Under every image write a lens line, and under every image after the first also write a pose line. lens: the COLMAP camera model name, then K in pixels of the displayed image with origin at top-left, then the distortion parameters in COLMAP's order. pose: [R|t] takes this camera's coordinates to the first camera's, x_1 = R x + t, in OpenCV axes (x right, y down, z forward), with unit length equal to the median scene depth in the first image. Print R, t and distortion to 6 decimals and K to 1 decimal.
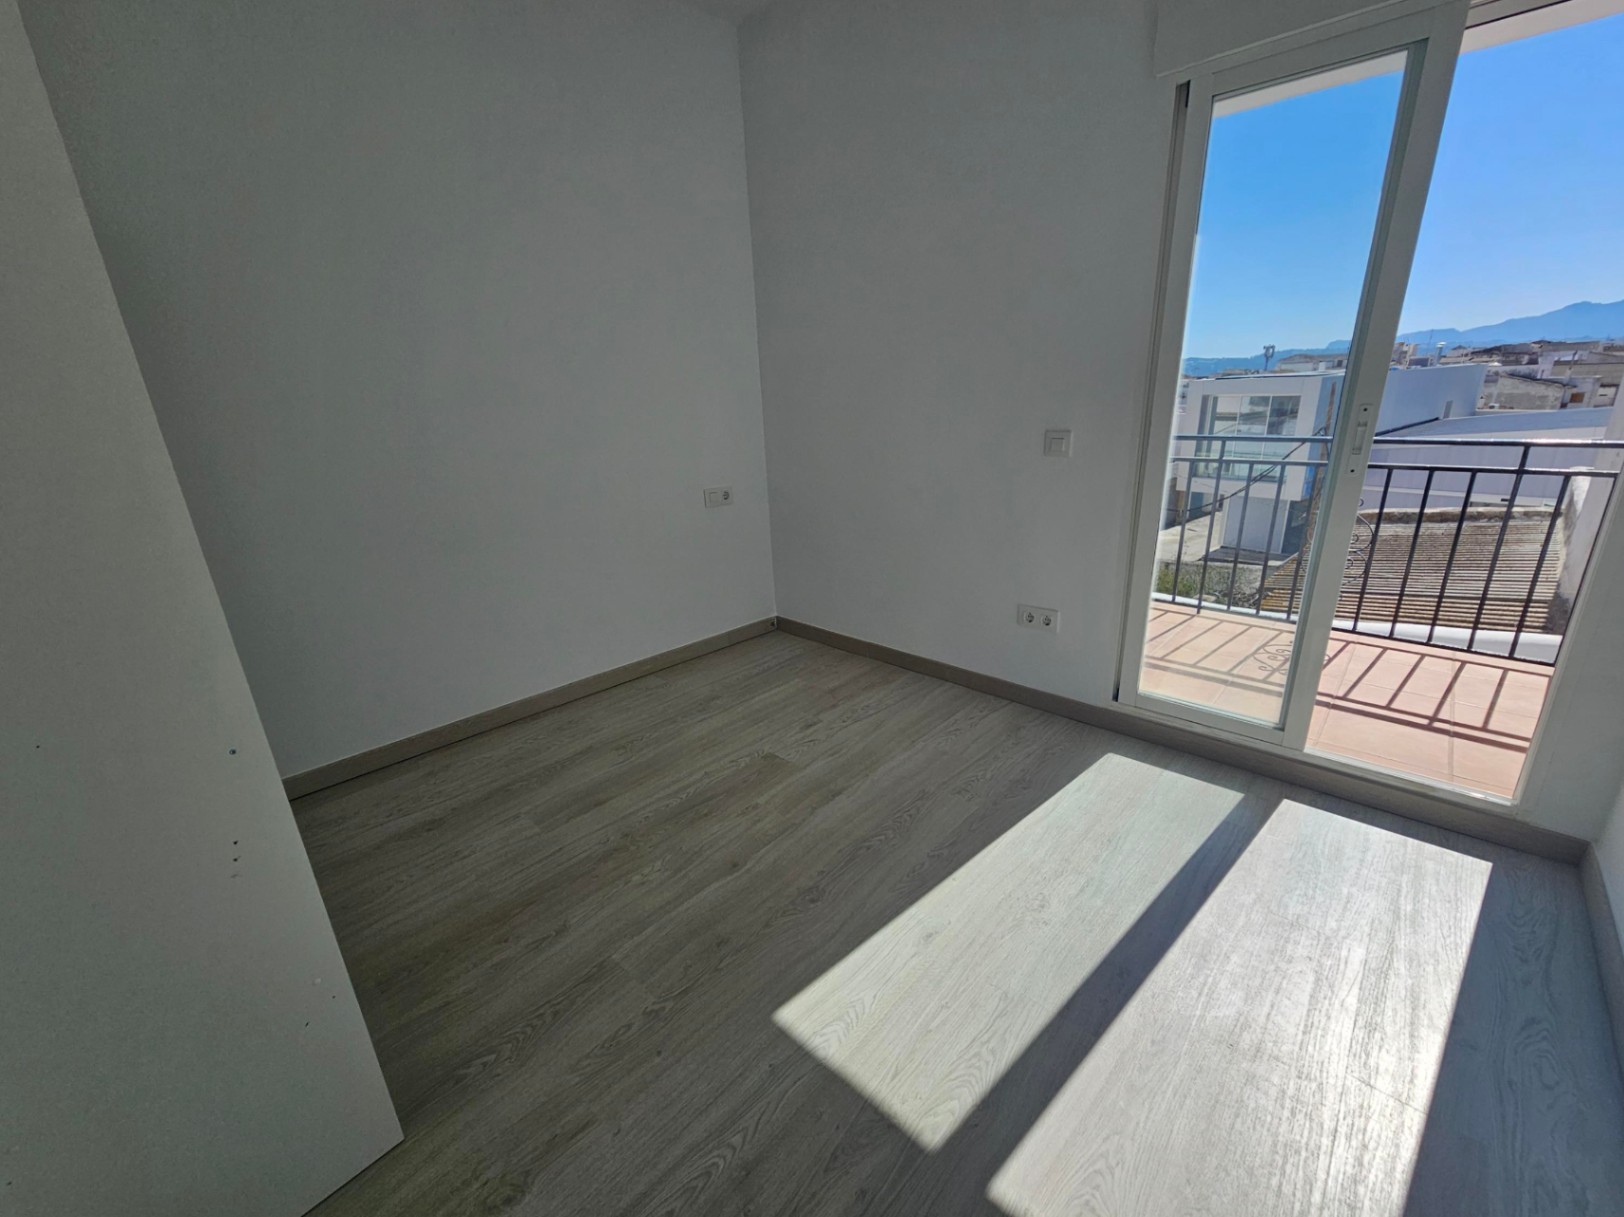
lens RADIAL K [[663.7, 0, 821.0], [0, 663.7, 610.0], [0, 0, 1]] dist [-0.001396, 0.000706]
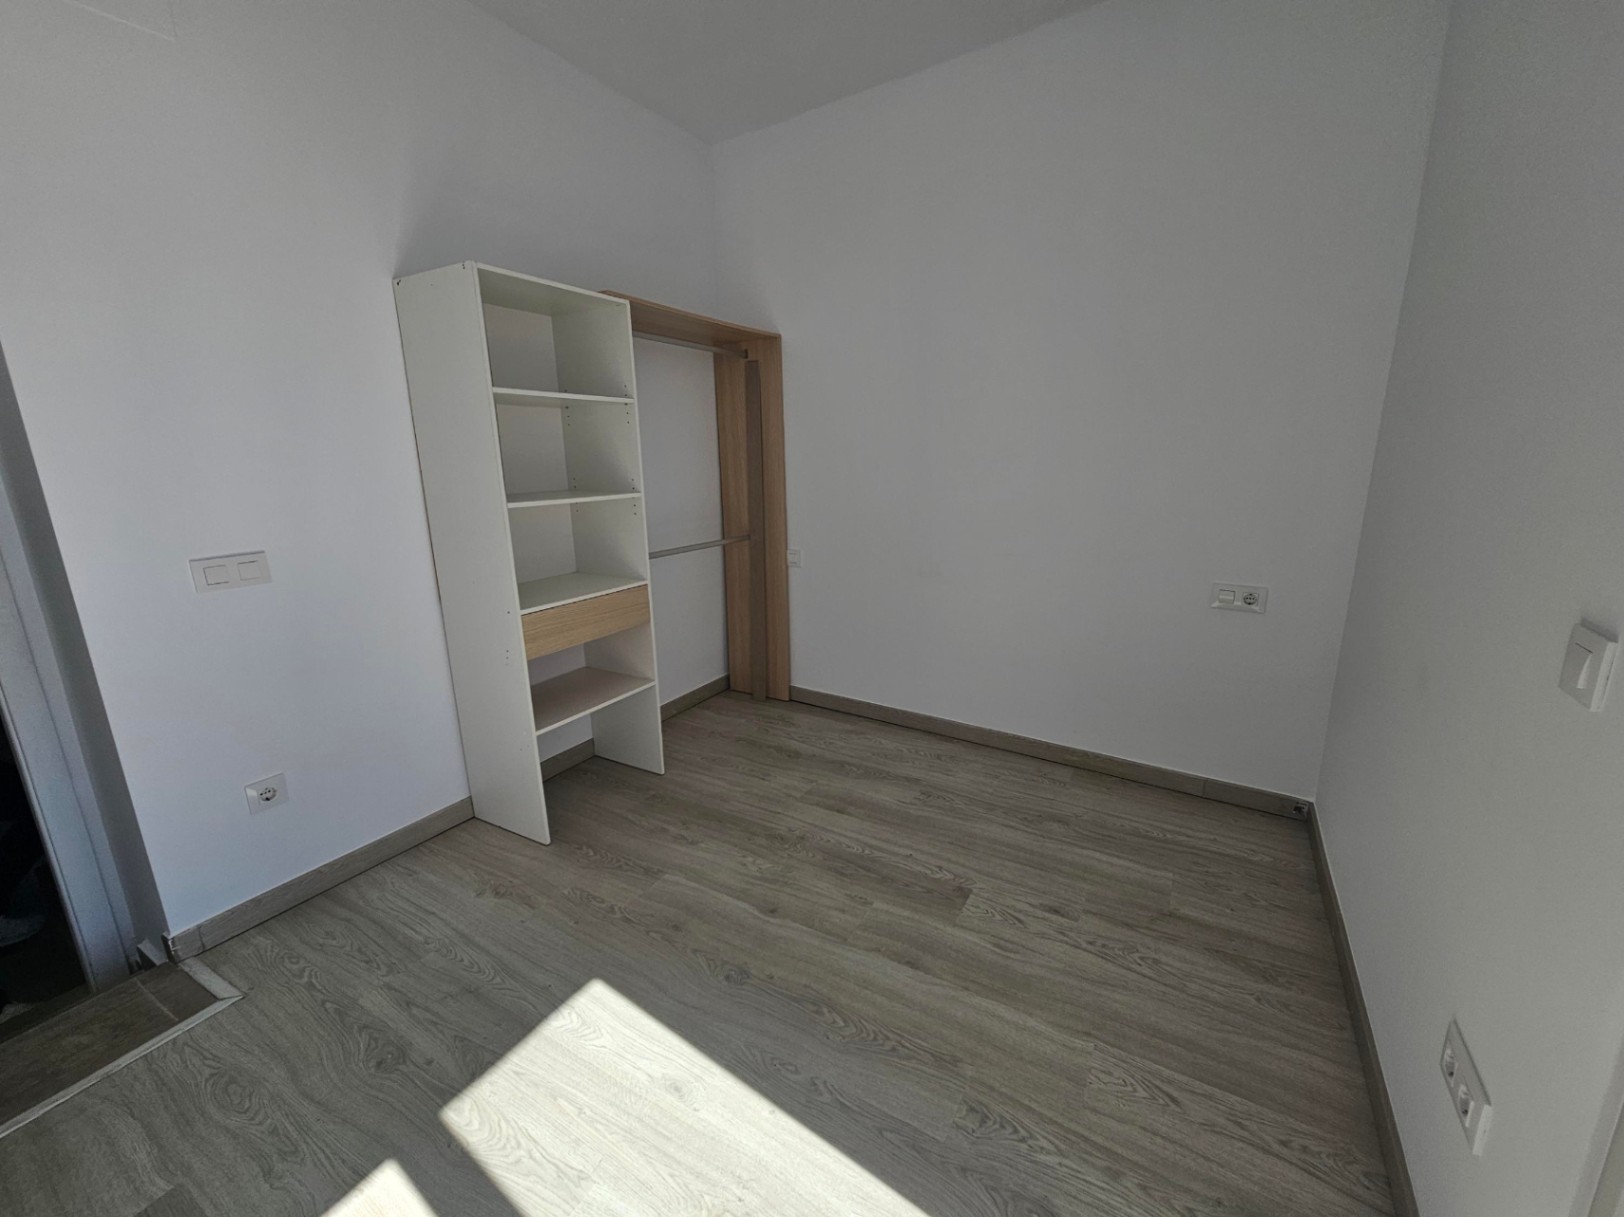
lens RADIAL K [[663.7, 0, 827.0], [0, 663.7, 613.6], [0, 0, 1]] dist [-0.001396, 0.000706]
pose [[0.220729, 0.272398, -0.936524, 0.637107], [-0.305993, 0.931069, 0.198692, -0.243073], [0.926092, 0.242713, 0.288866, 0.580556]]
